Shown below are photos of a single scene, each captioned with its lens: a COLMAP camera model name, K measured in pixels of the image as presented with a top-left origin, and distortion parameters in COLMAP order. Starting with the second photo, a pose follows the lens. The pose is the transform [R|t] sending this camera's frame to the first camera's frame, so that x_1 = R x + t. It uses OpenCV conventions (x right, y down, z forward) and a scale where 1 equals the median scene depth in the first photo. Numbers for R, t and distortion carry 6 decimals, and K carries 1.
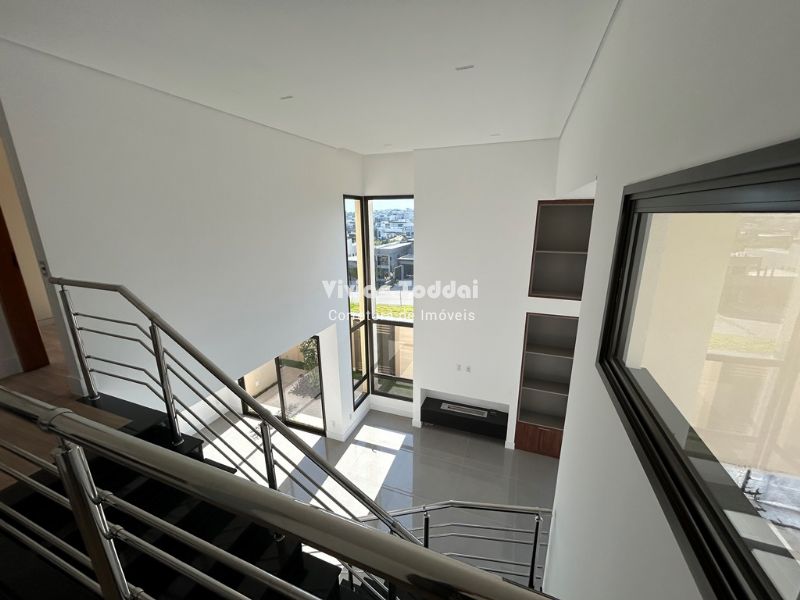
lens RADIAL K [[323.9, 0, 399.5], [0, 323.9, 298.9], [0, 0, 1]] dist [0.001874, 0.000393]
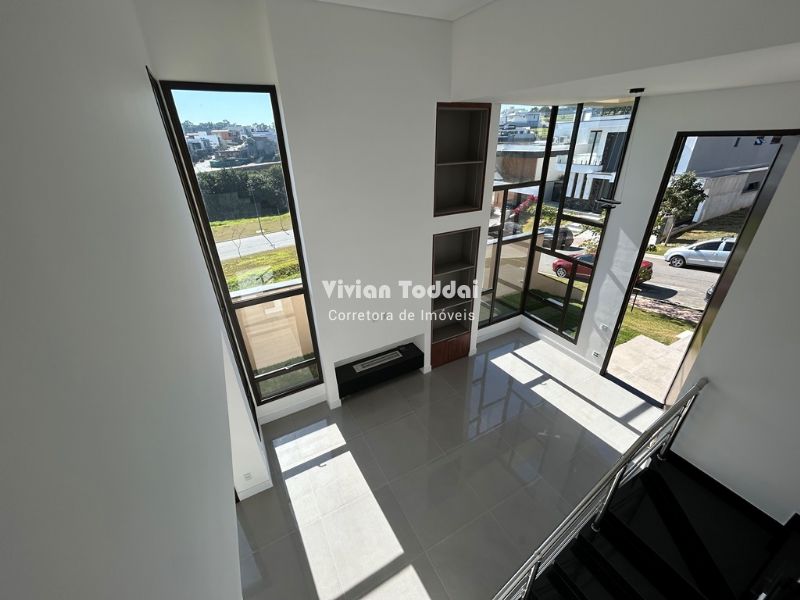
lens RADIAL K [[323.9, 0, 399.5], [0, 323.9, 298.9], [0, 0, 1]] dist [0.001874, 0.000393]
pose [[0.652675, -0.344458, 0.674807, -0.331508], [0.214305, 0.938233, 0.271648, -0.053196], [-0.726697, -0.032683, 0.686180, 0.371346]]
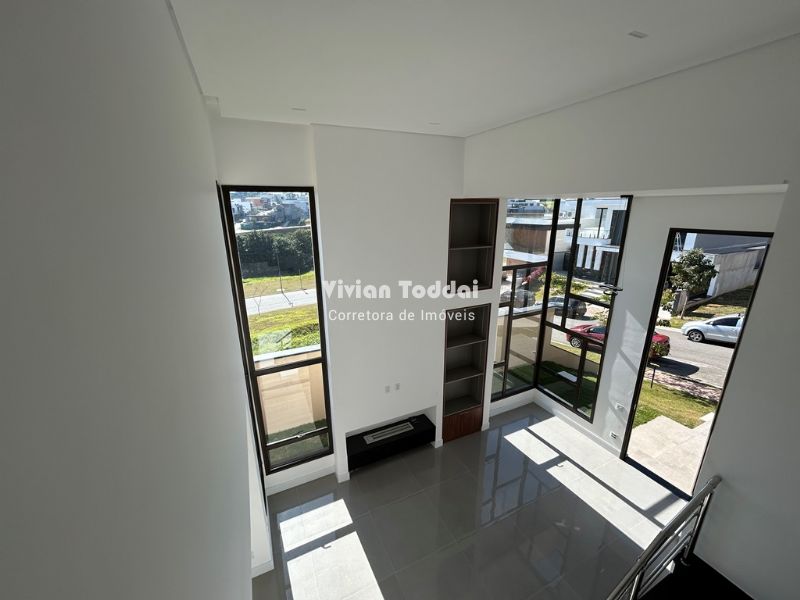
lens RADIAL K [[323.9, 0, 399.5], [0, 323.9, 298.9], [0, 0, 1]] dist [0.001874, 0.000393]
pose [[0.689255, -0.193859, 0.698102, -0.358050], [0.187543, 0.978437, 0.086540, -0.095250], [-0.699826, 0.071276, 0.710749, 0.341636]]
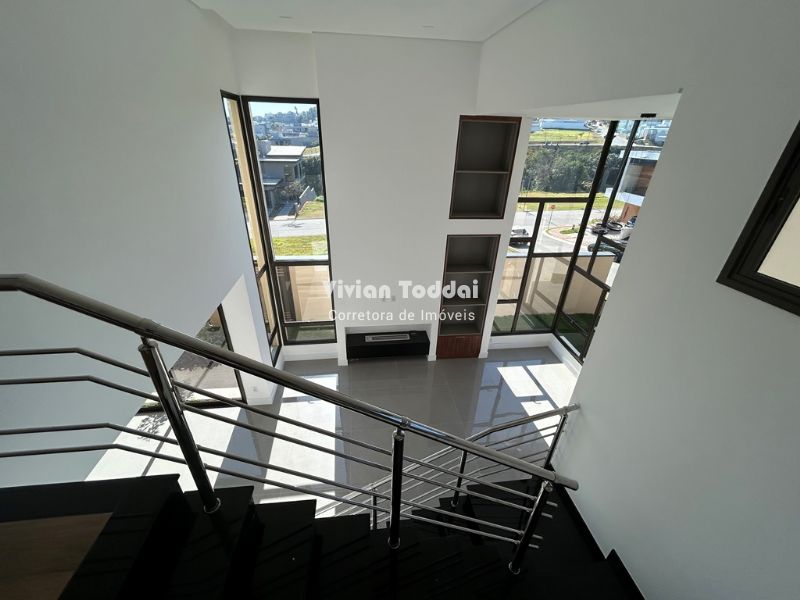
lens RADIAL K [[325.7, 0, 400.6], [0, 325.7, 303.0], [0, 0, 1]] dist [-0.001712, -0.000142]
pose [[0.882996, -0.191219, 0.428665, -0.199280], [0.085957, 0.963687, 0.252820, -0.021496], [-0.461443, -0.186392, 0.867369, 0.116034]]
